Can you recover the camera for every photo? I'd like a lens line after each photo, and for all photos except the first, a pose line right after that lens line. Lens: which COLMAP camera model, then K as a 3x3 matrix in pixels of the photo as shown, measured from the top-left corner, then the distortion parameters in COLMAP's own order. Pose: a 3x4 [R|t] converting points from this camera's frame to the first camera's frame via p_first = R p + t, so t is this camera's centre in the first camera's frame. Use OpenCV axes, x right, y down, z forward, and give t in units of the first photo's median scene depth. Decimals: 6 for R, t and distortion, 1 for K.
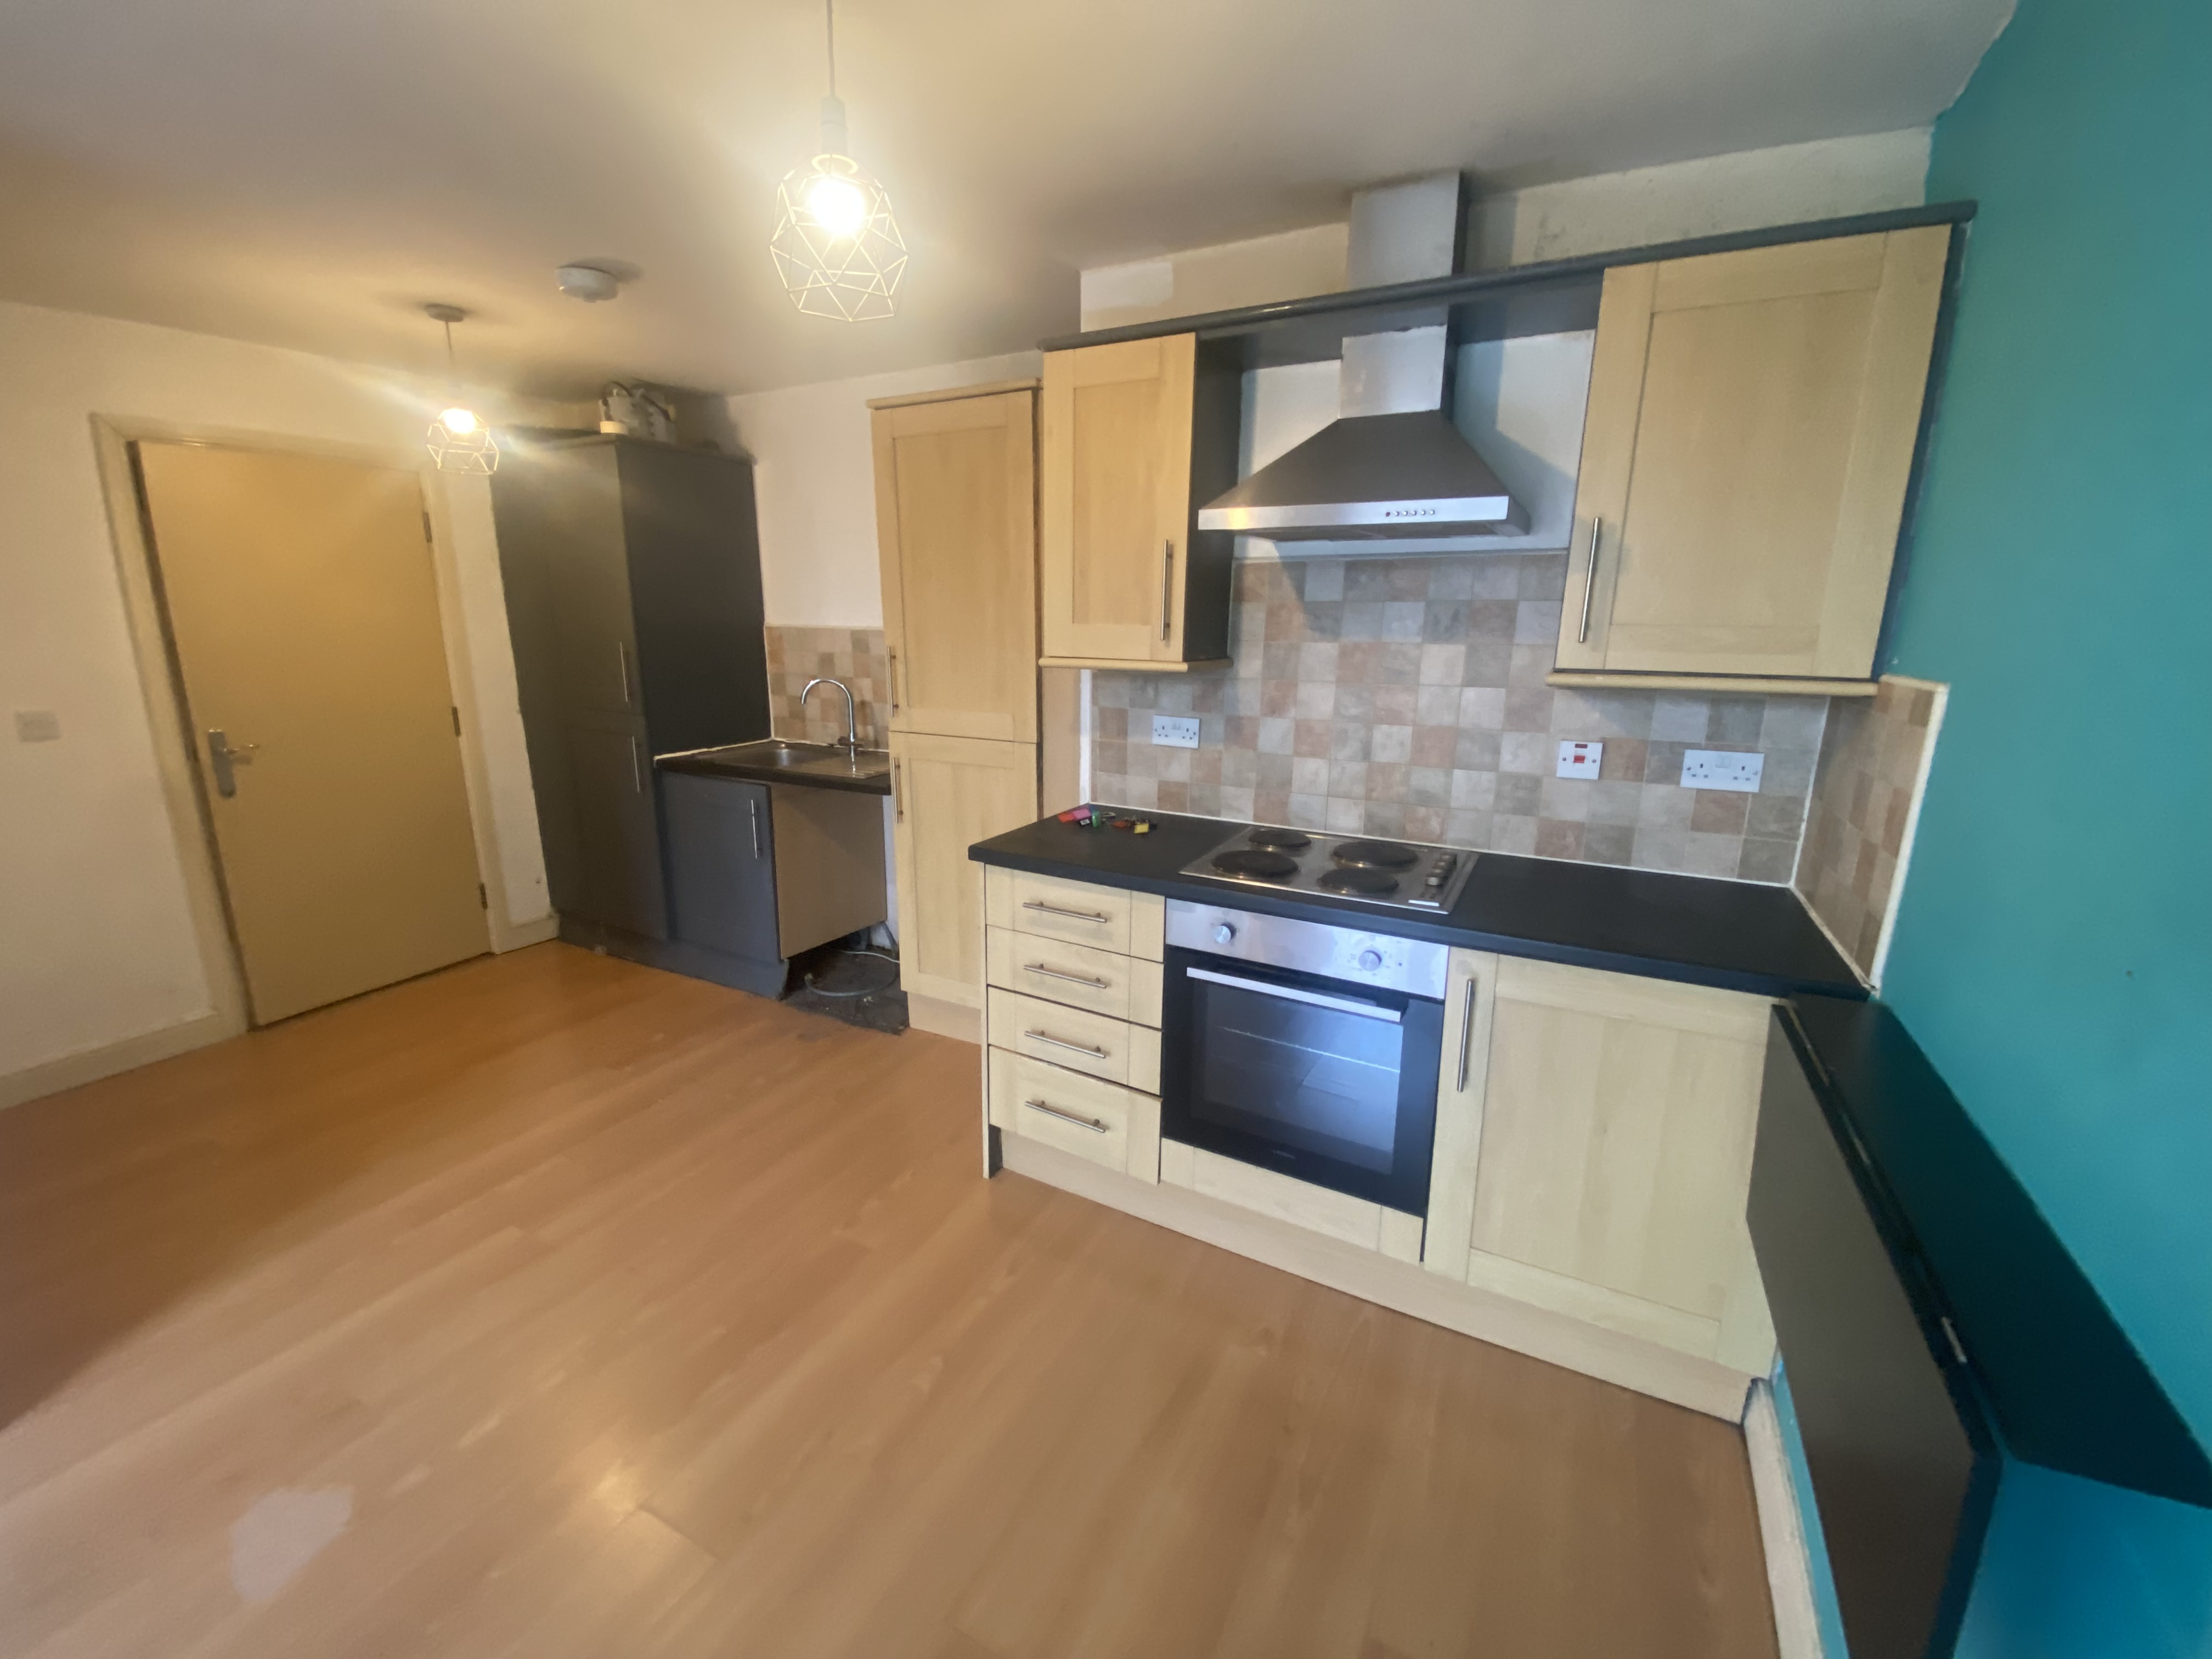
lens RADIAL K [[911.0, 0, 1101.9], [0, 911.0, 843.7], [0, 0, 1]] dist [0.023316, -0.021478]
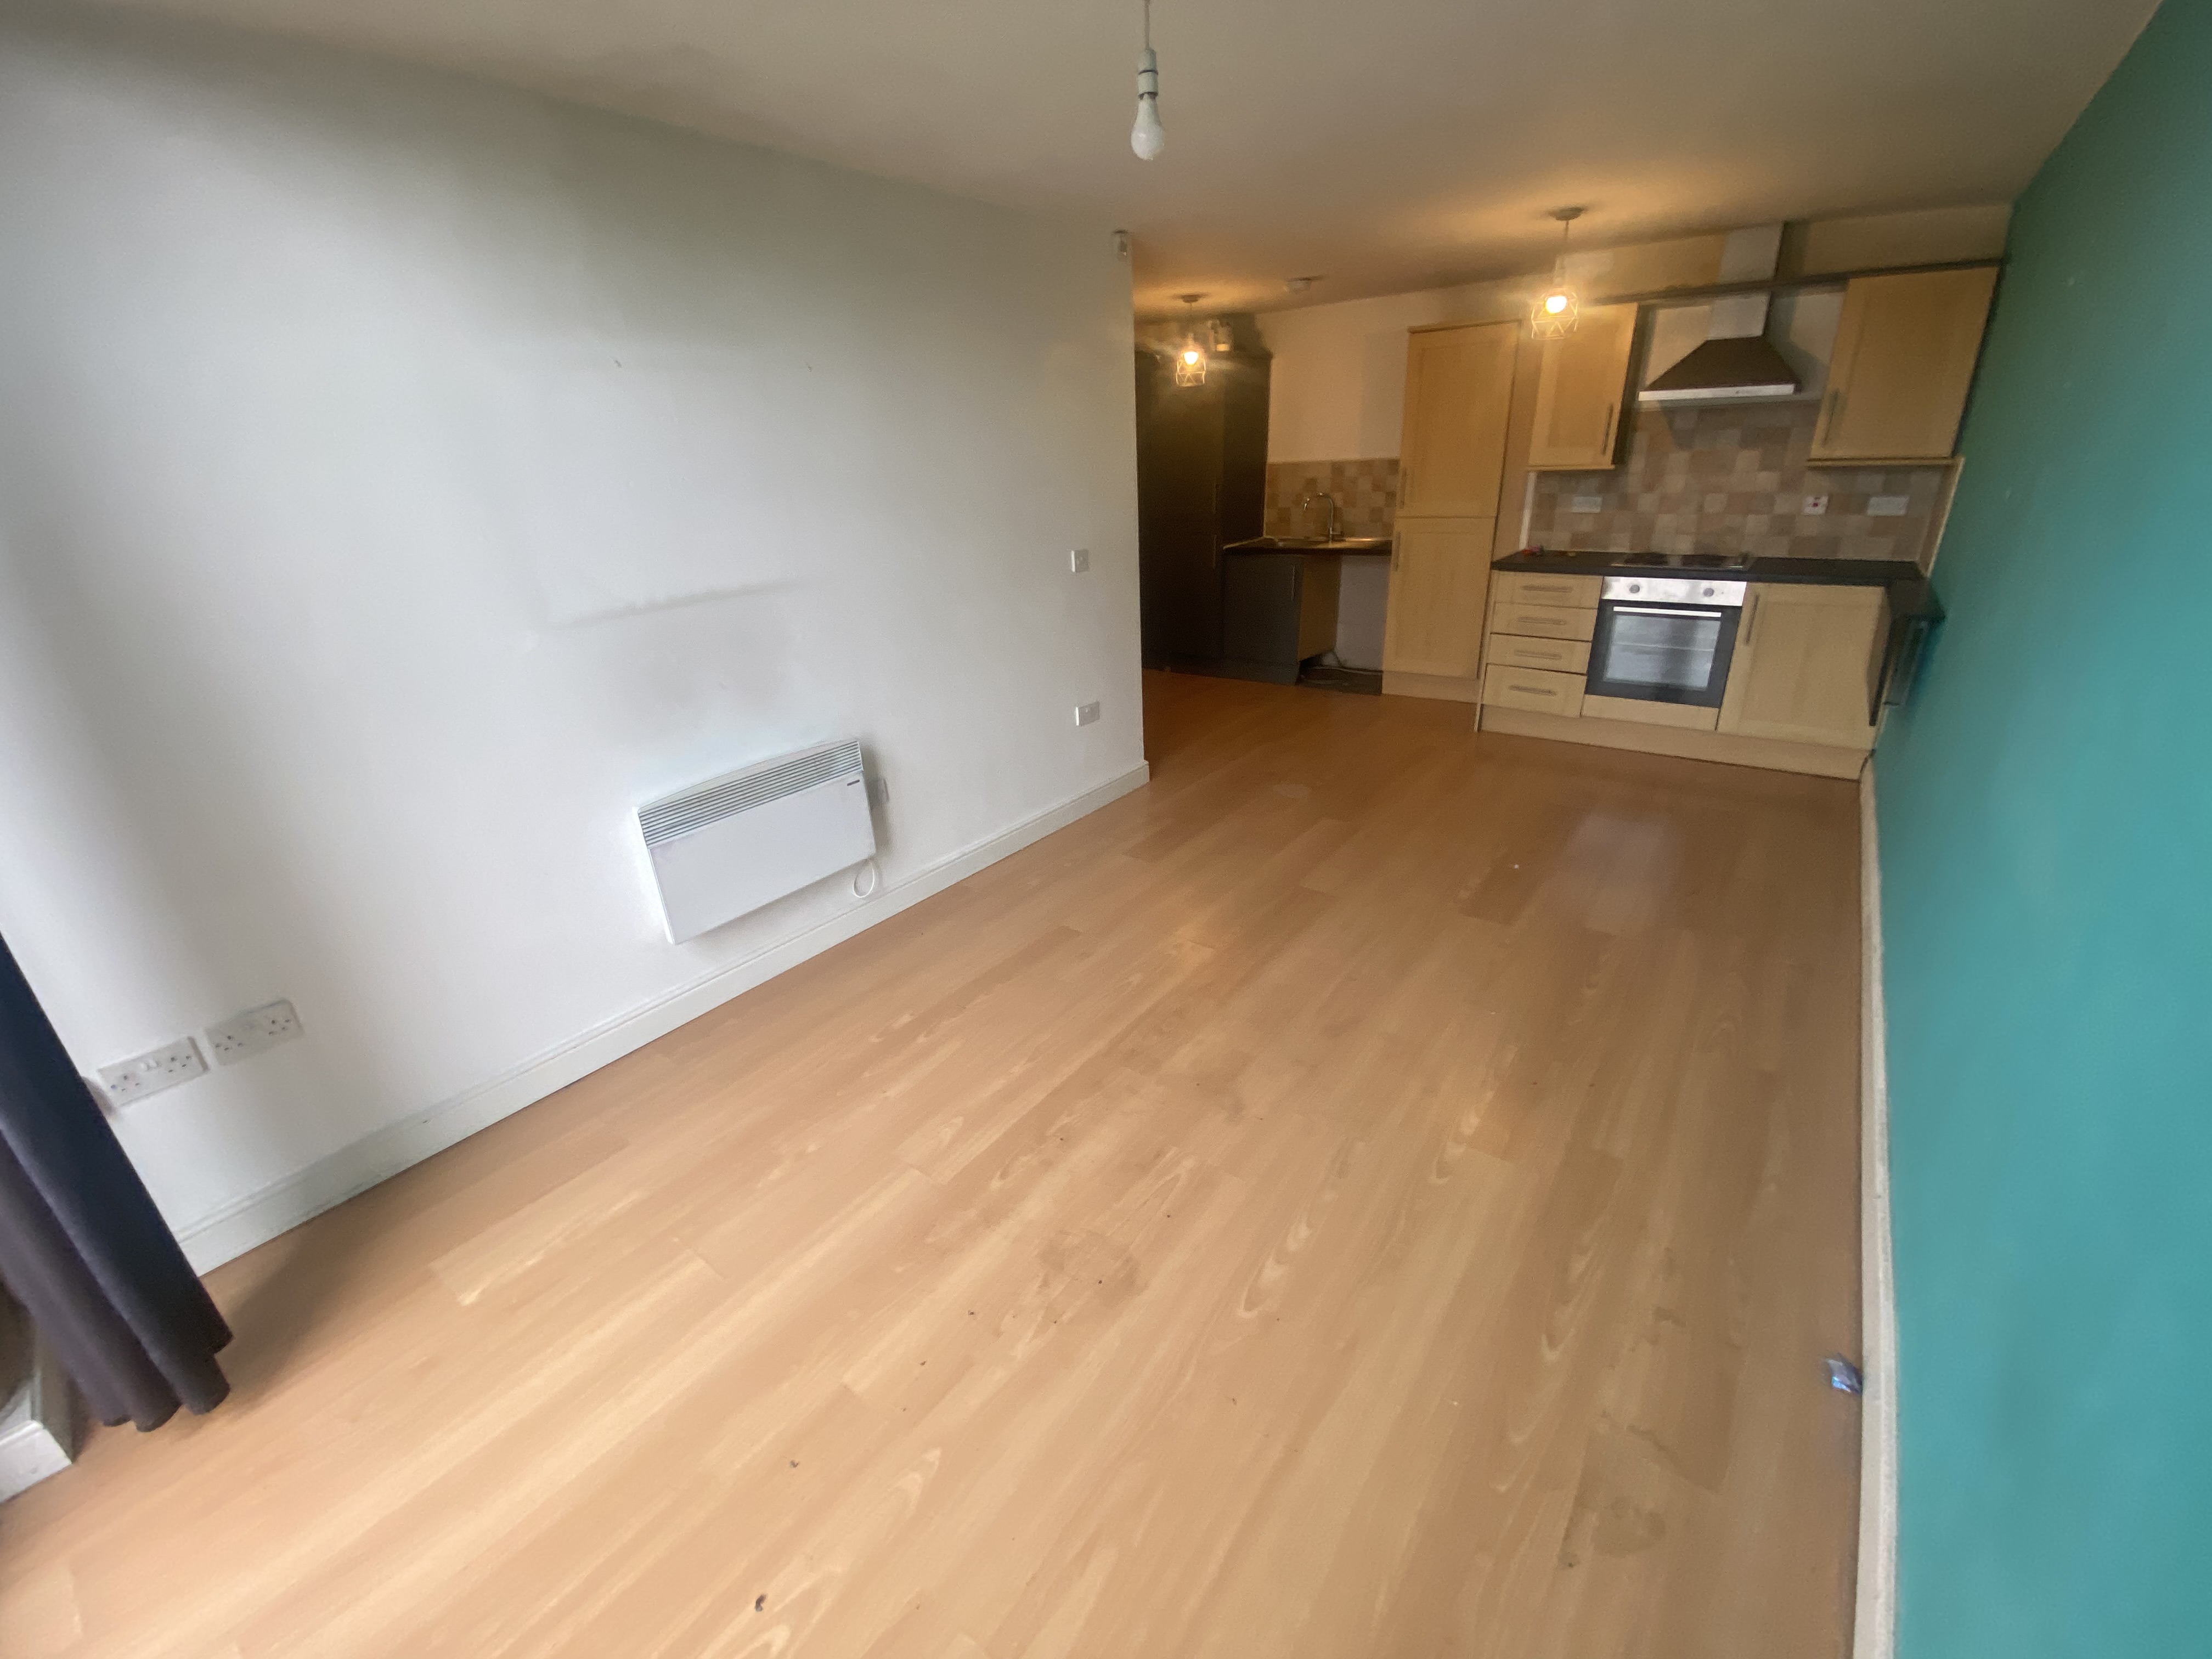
lens RADIAL K [[911.0, 0, 1101.9], [0, 911.0, 843.7], [0, 0, 1]] dist [0.023316, -0.021478]
pose [[0.986400, 0.018112, -0.163361, -0.689384], [0.008403, 0.987053, 0.160172, 0.304794], [0.164147, -0.159367, 0.973477, -1.345638]]
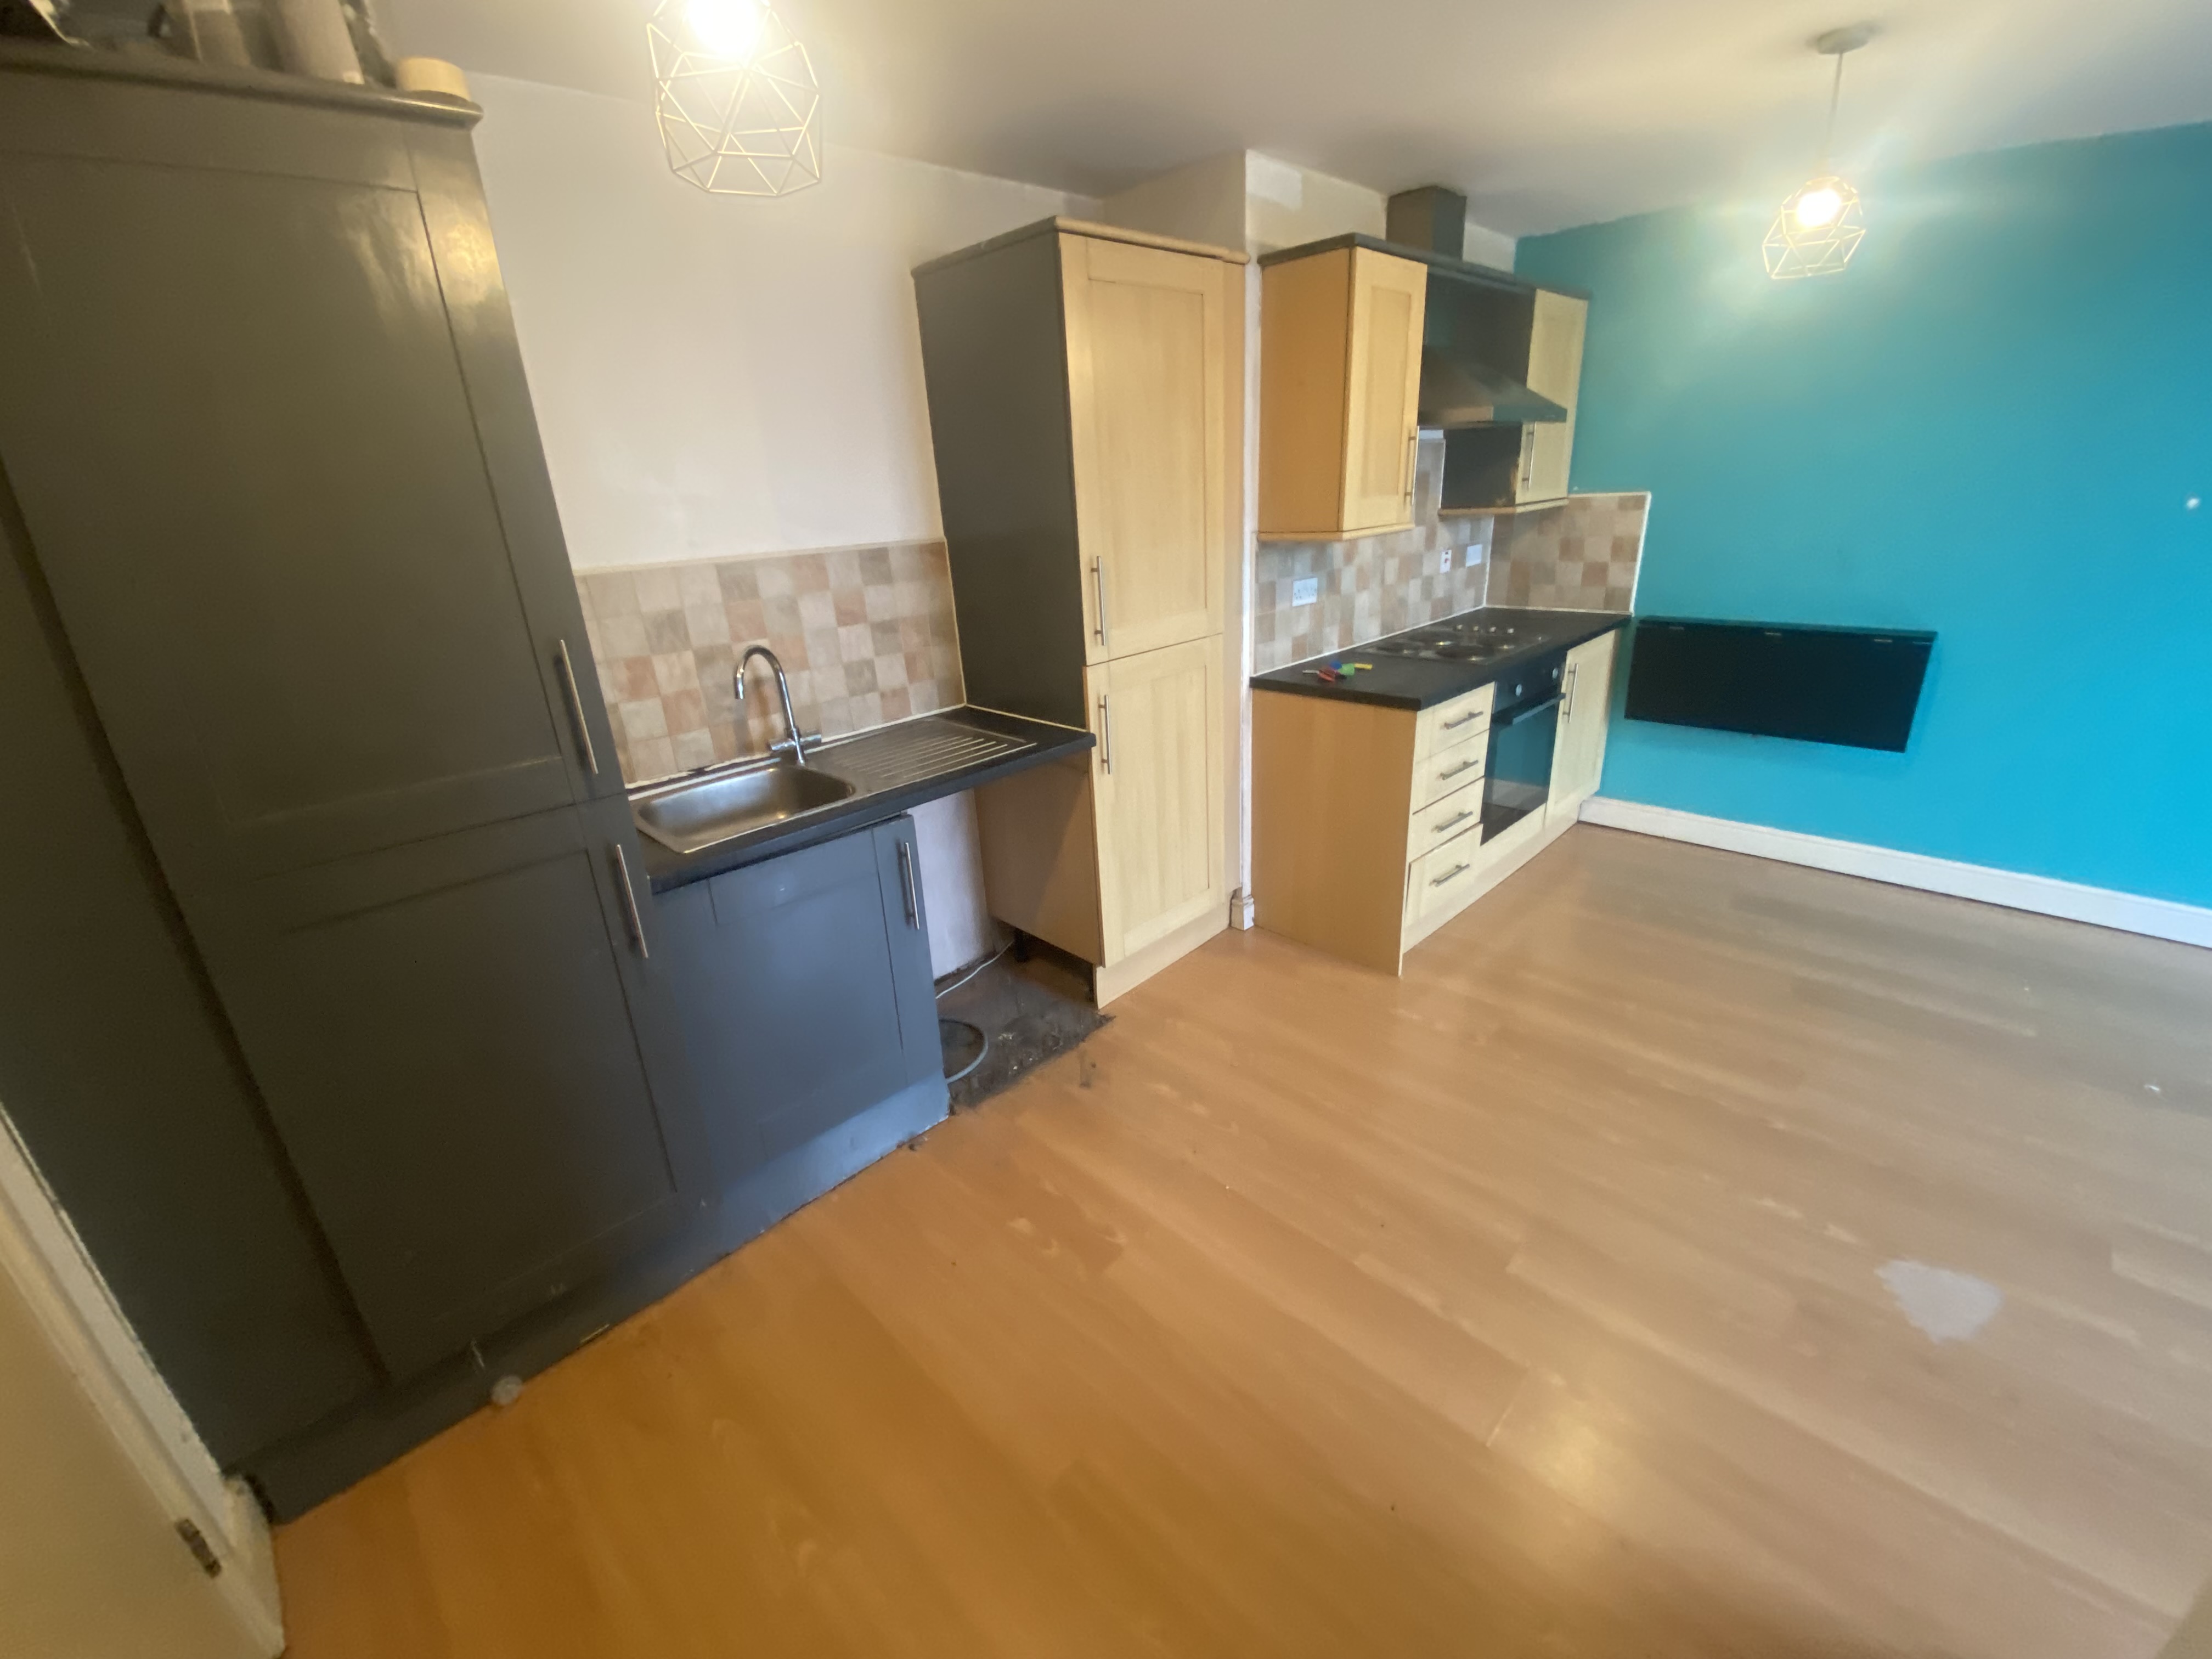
lens RADIAL K [[911.0, 0, 1101.9], [0, 911.0, 843.7], [0, 0, 1]] dist [0.023316, -0.021478]
pose [[0.275599, -0.379531, 0.883177, -1.361509], [0.285614, 0.909597, 0.301758, -0.299018], [-0.917861, 0.169083, 0.359084, 0.989601]]
